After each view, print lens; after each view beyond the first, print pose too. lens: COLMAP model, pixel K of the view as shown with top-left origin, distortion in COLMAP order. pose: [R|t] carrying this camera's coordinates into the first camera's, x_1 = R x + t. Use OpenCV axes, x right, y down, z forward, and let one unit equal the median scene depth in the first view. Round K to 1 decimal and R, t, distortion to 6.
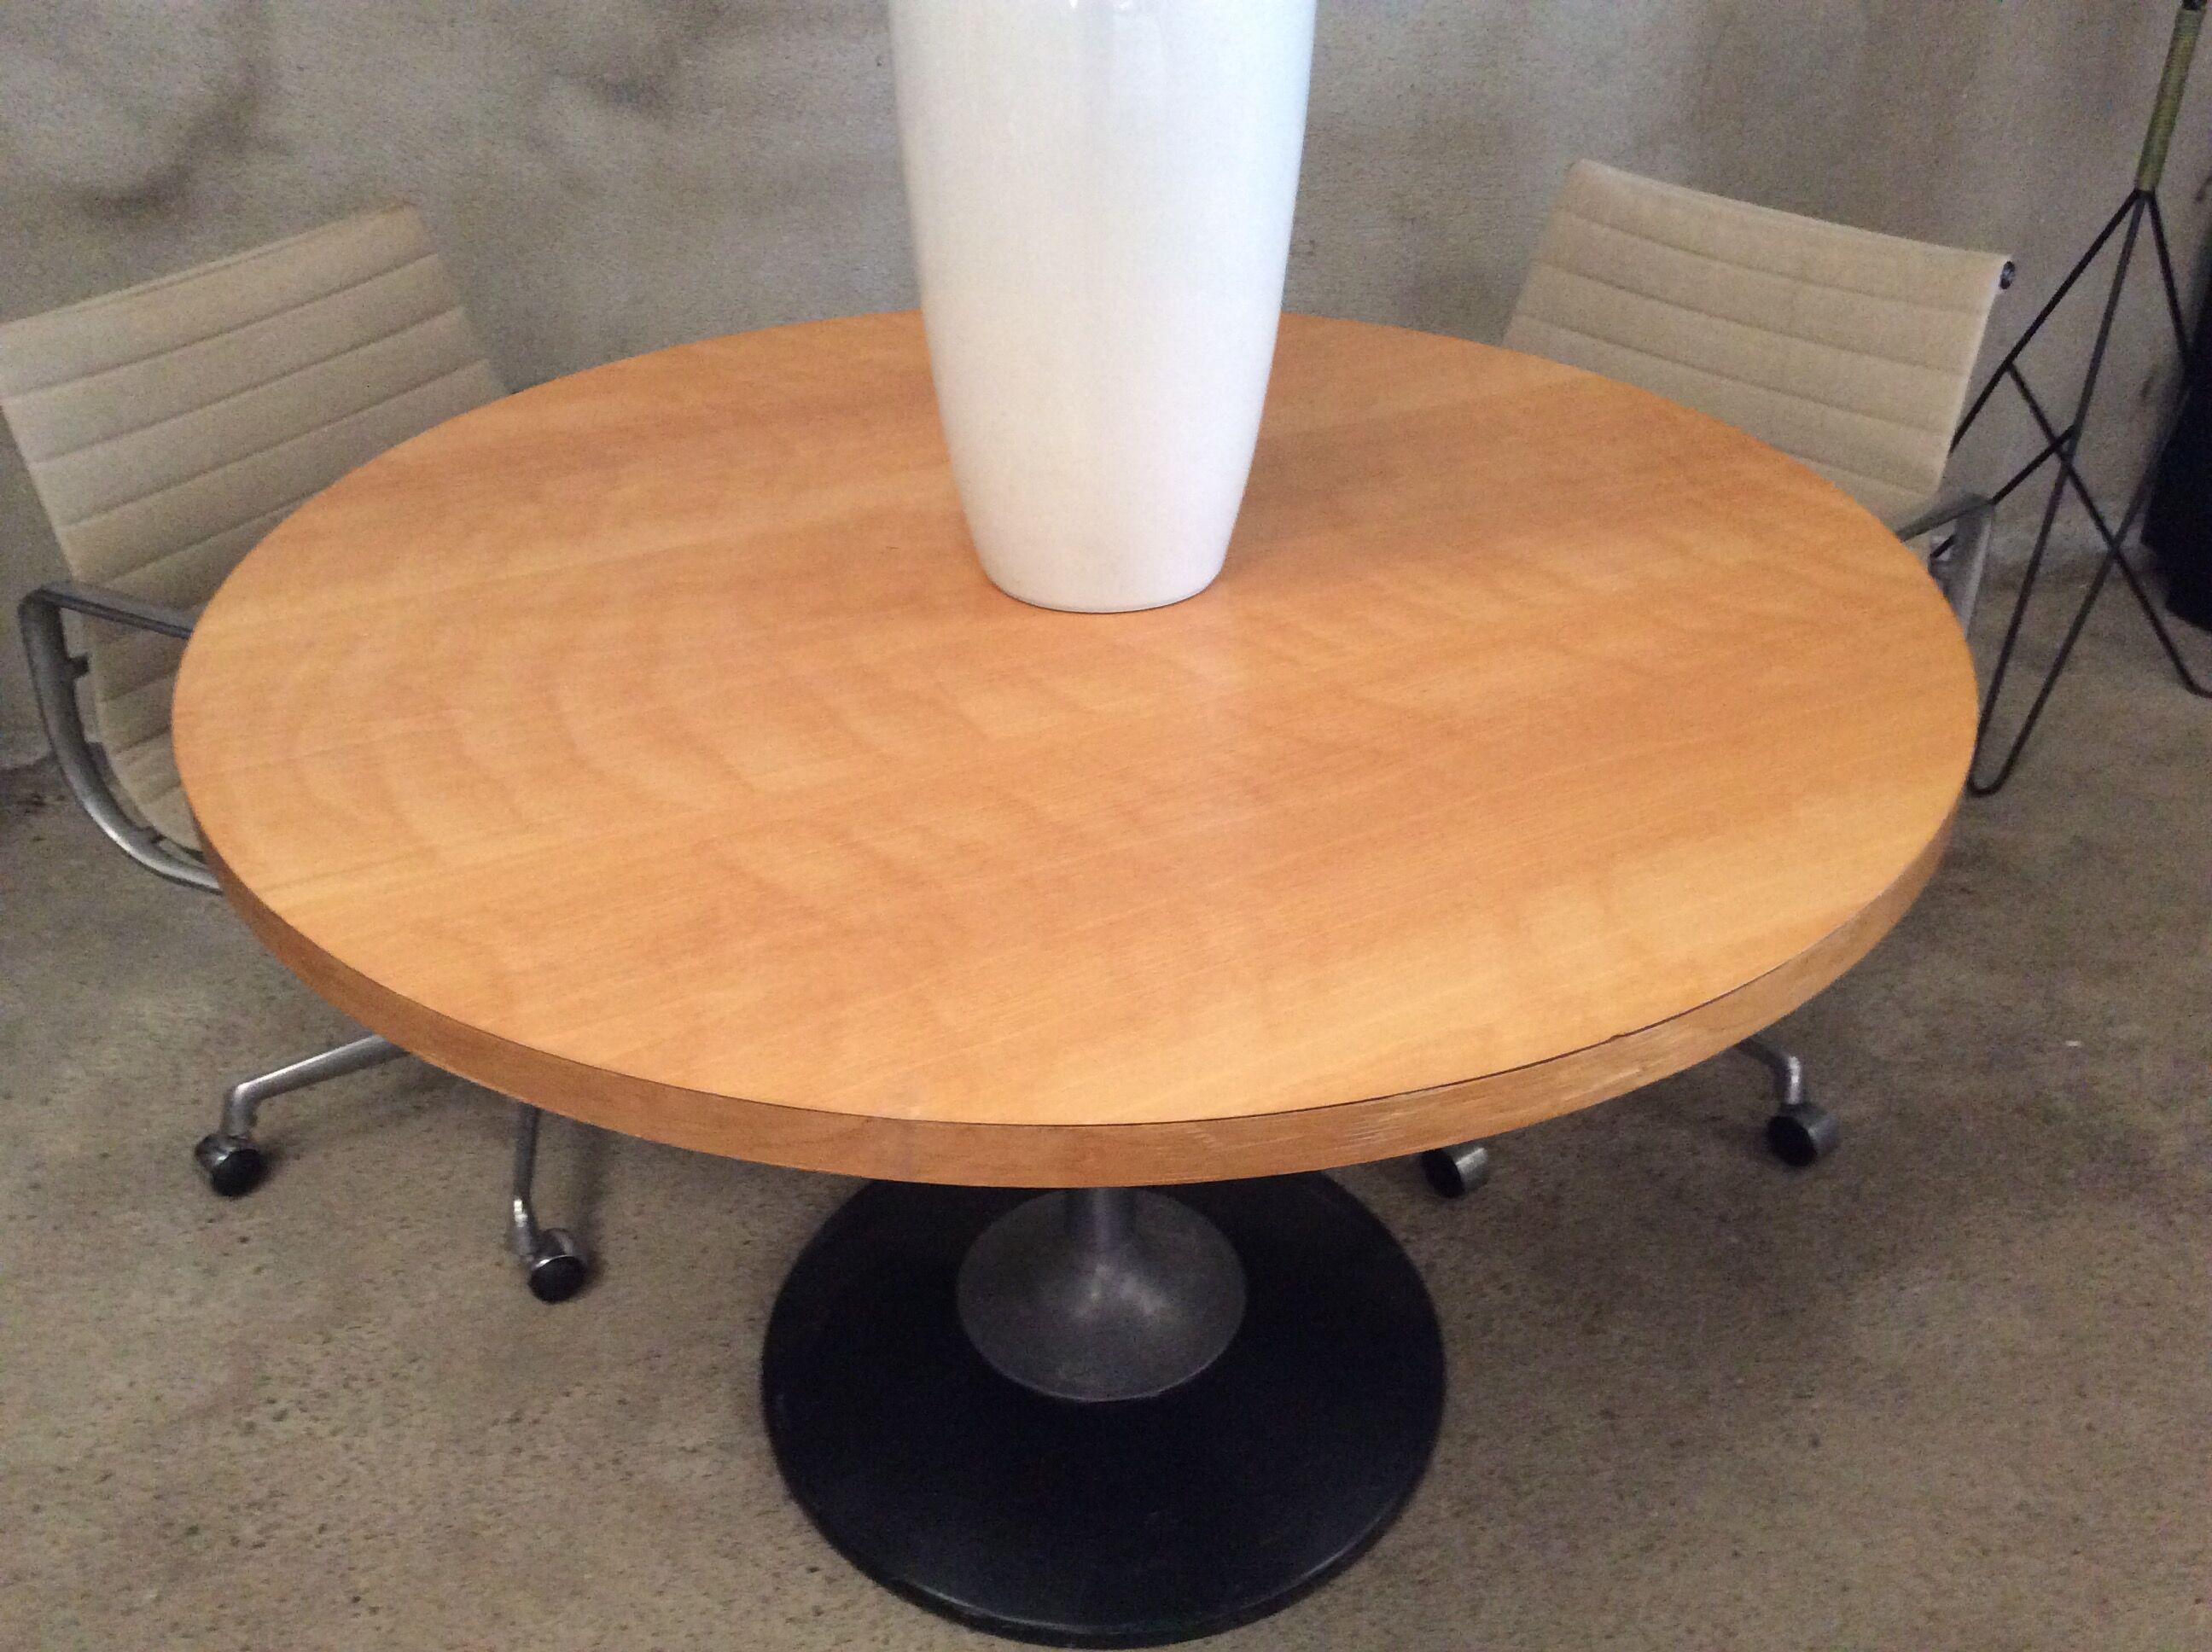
lens RADIAL K [[2010.7, 0, 1122.8], [0, 2010.7, 826.3], [0, 0, 1]] dist [0.105904, -0.194310]
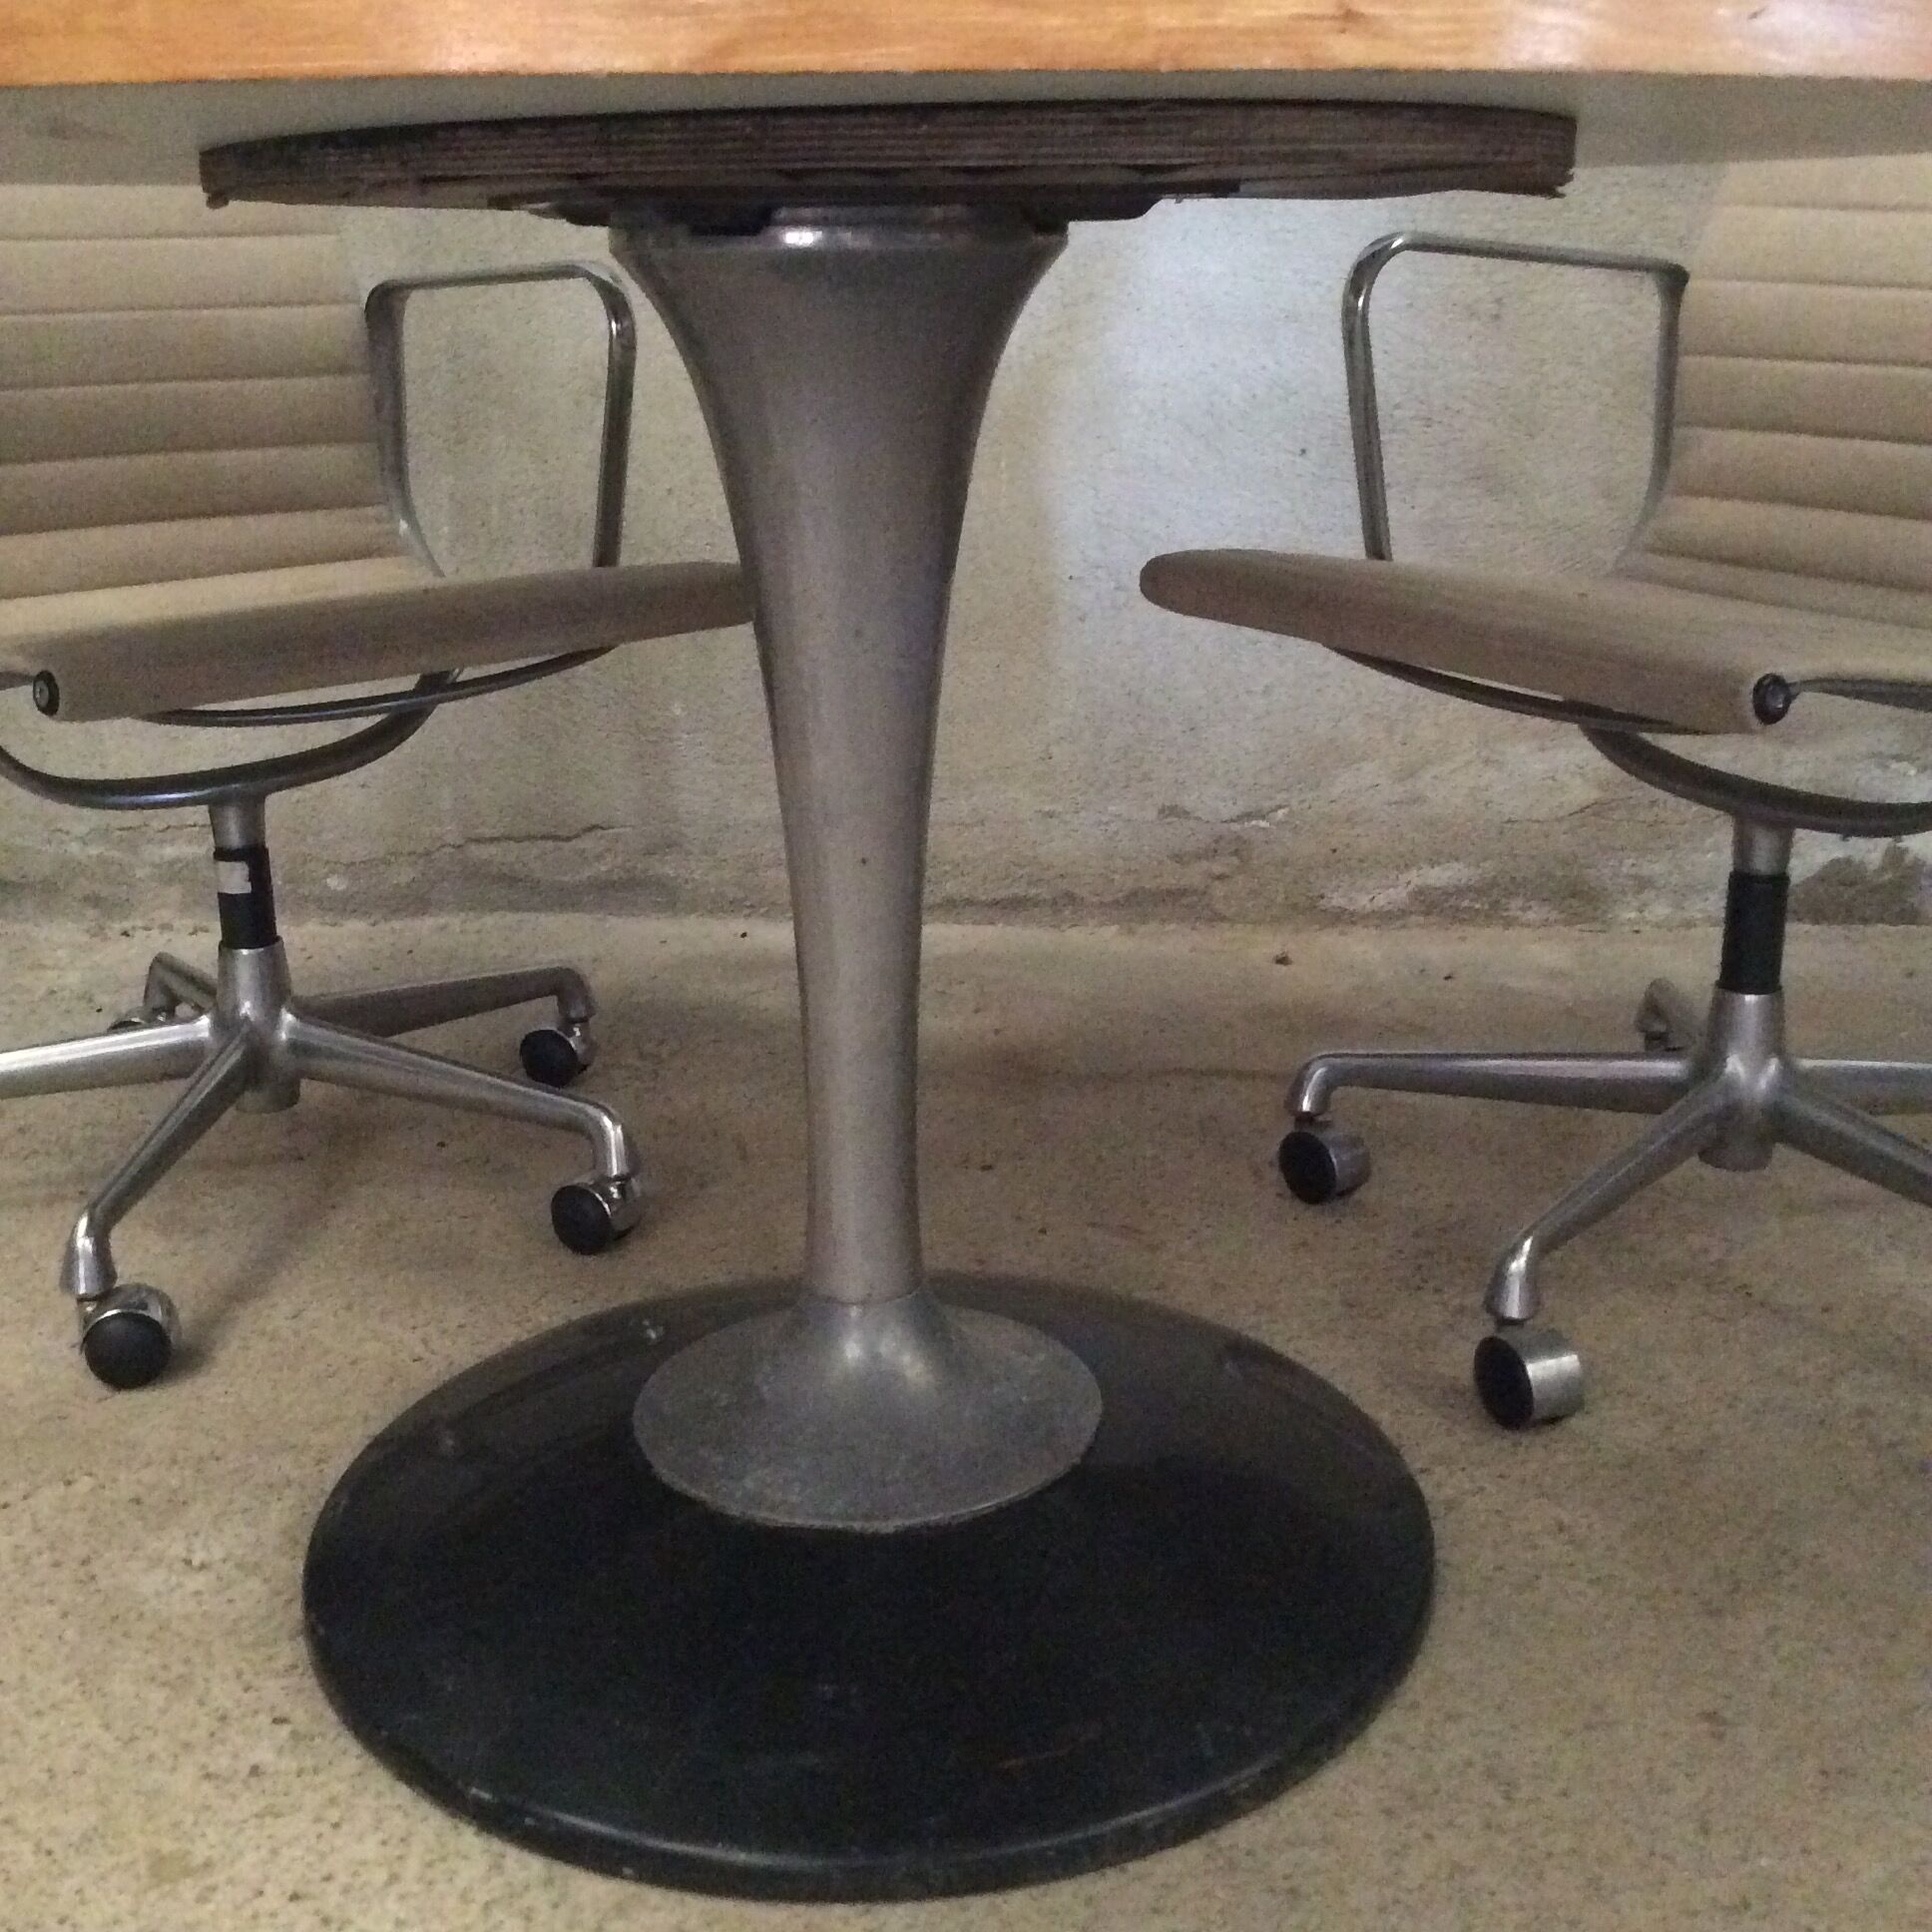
lens RADIAL K [[2347.4, 0, 956.5], [0, 2347.4, 970.2], [0, 0, 1]] dist [0.146915, -0.316400]
pose [[0.969231, 0.059166, -0.238936, 0.185027], [-0.119838, 0.961300, -0.248077, 0.283777], [0.215012, 0.269077, 0.938812, 0.299490]]
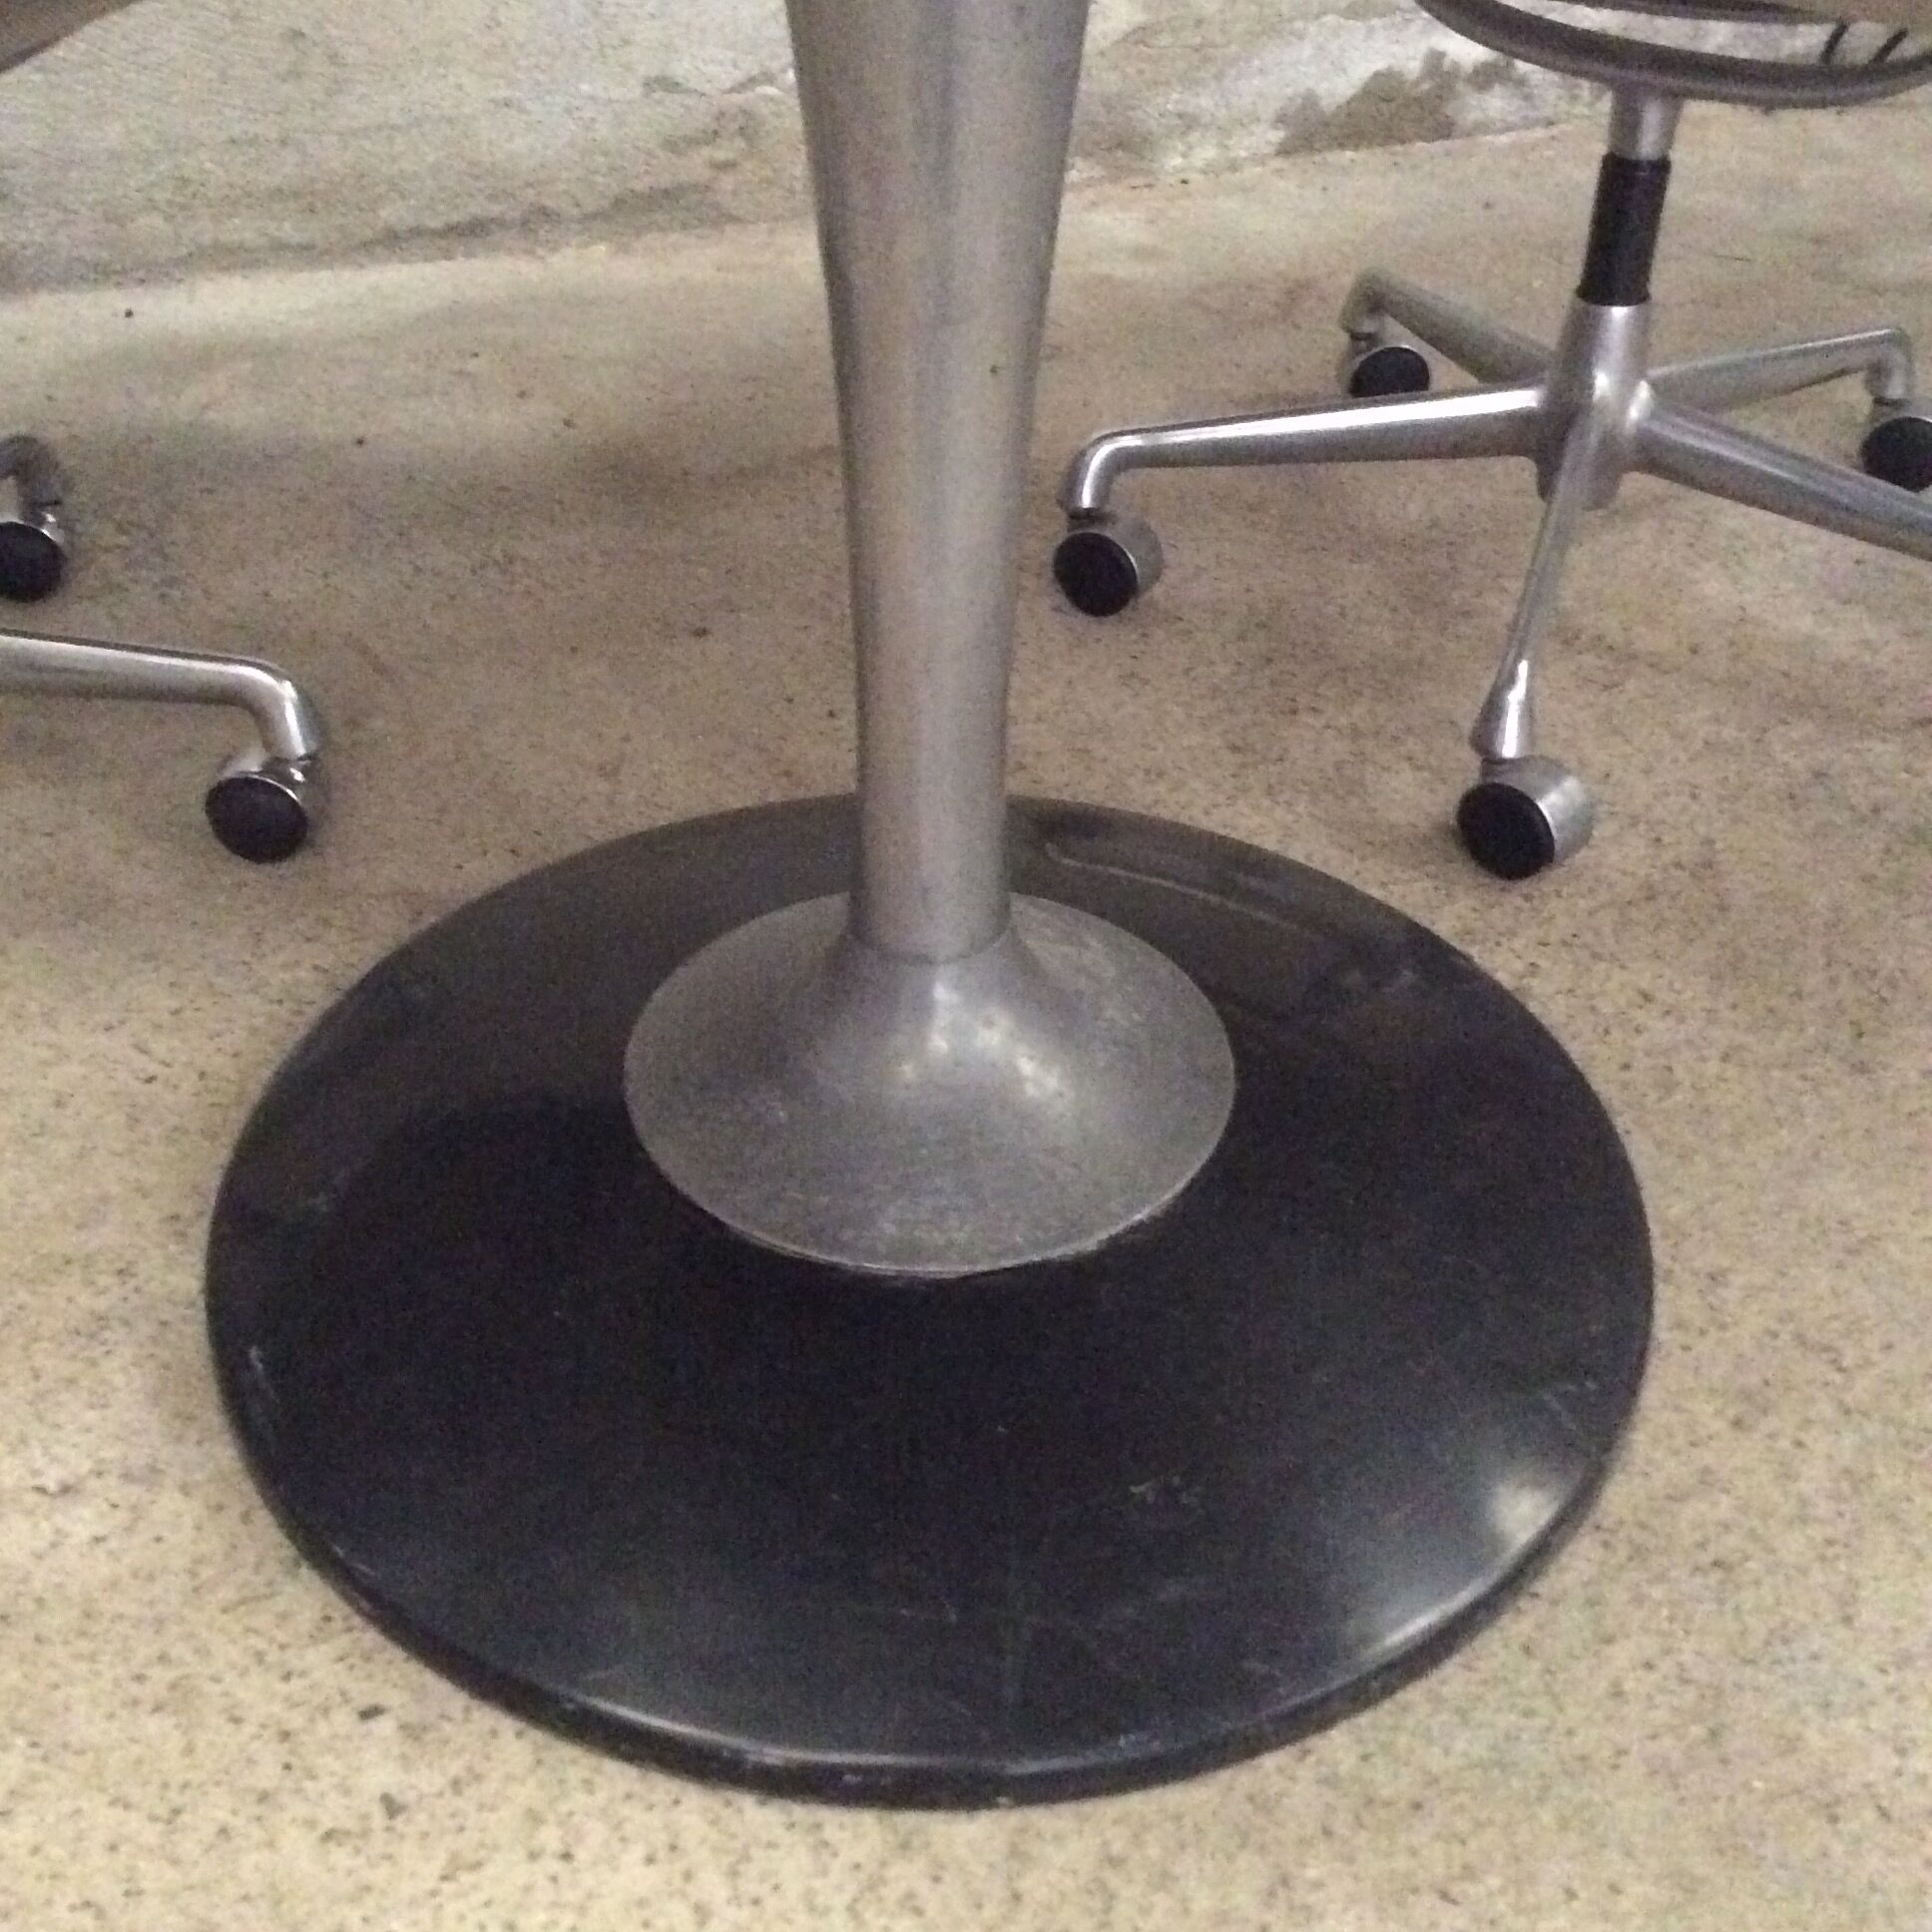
lens RADIAL K [[2347.4, 0, 956.5], [0, 2347.4, 970.2], [0, 0, 1]] dist [0.146915, -0.316400]
pose [[0.987008, -0.090656, 0.132650, -0.077602], [0.081077, 0.993812, 0.075923, 0.170140], [-0.138712, -0.064182, 0.988251, 0.465016]]
